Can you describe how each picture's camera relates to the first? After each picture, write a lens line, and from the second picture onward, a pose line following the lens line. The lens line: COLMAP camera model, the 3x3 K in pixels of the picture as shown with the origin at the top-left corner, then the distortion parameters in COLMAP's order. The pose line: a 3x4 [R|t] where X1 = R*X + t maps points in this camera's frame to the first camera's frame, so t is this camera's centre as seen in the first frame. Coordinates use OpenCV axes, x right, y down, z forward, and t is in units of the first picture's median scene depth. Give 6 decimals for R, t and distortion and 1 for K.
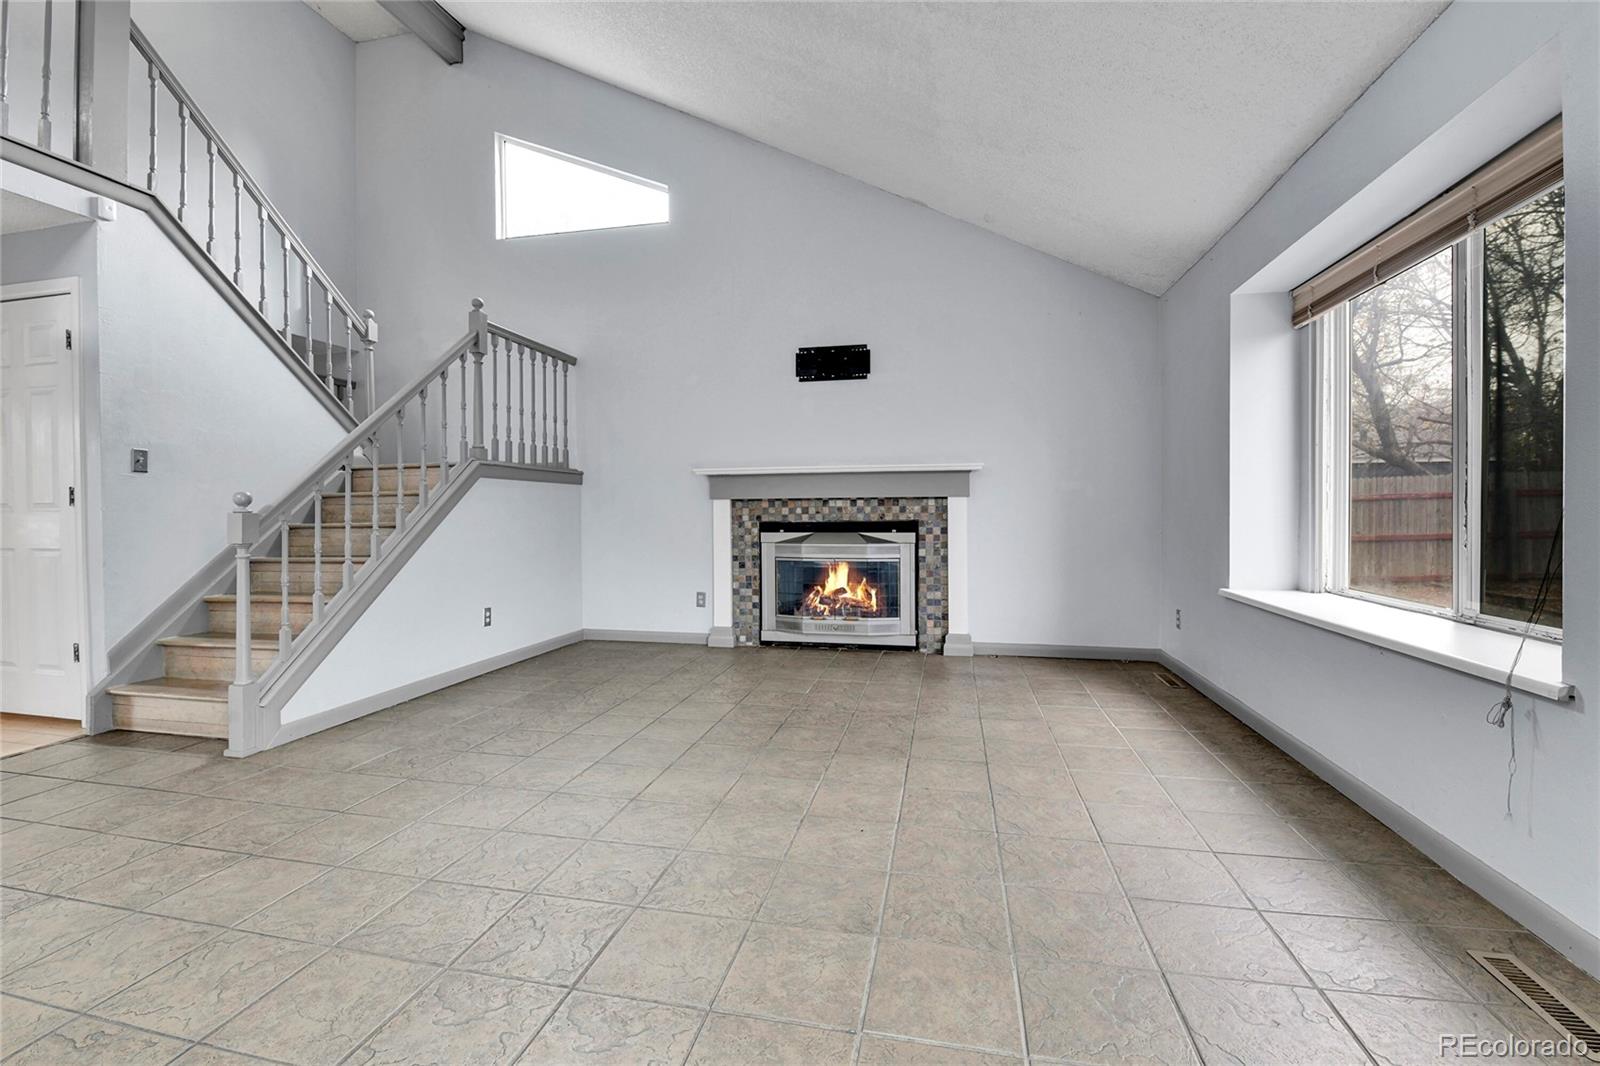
lens RADIAL K [[688.0, 0, 797.5], [0, 688.0, 520.8], [0, 0, 1]] dist [-0.001595, -0.011149]
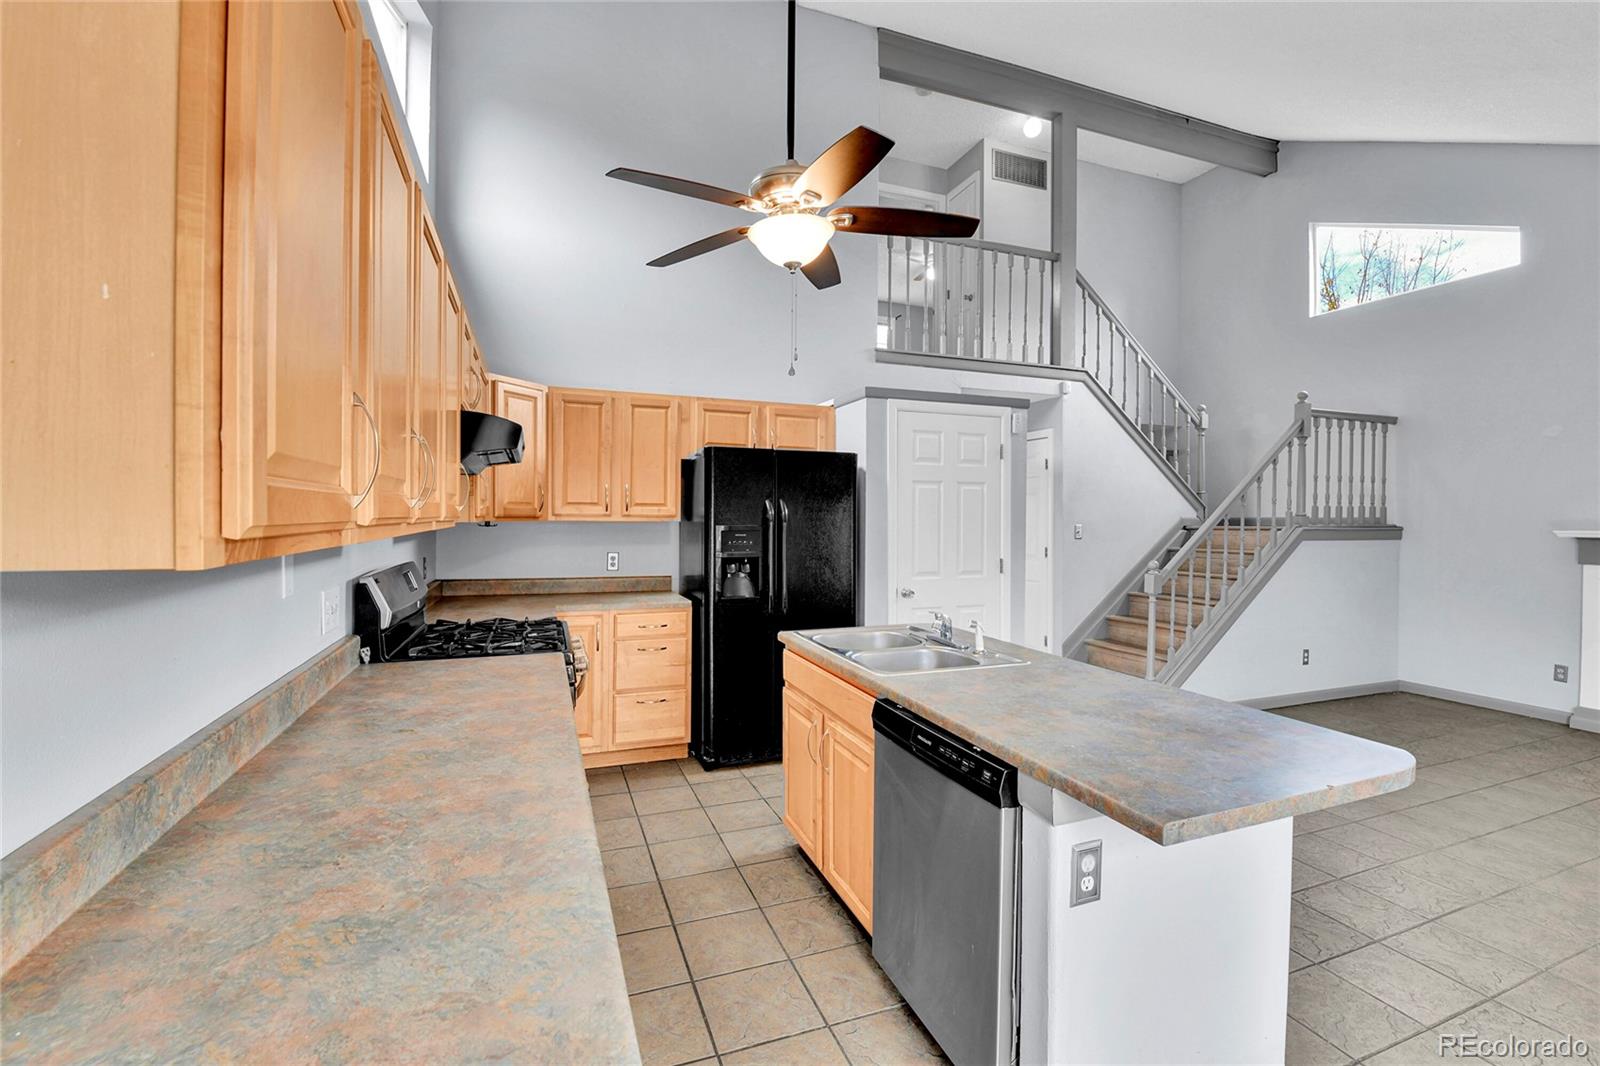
lens RADIAL K [[694.0, 0, 802.0], [0, 694.0, 521.5], [0, 0, 1]] dist [-0.001427, -0.009957]
pose [[0.552091, 0.014996, -0.833649, 0.057462], [-0.020281, 0.999784, 0.004553, -0.075616], [0.833537, 0.014394, 0.552276, -0.360096]]
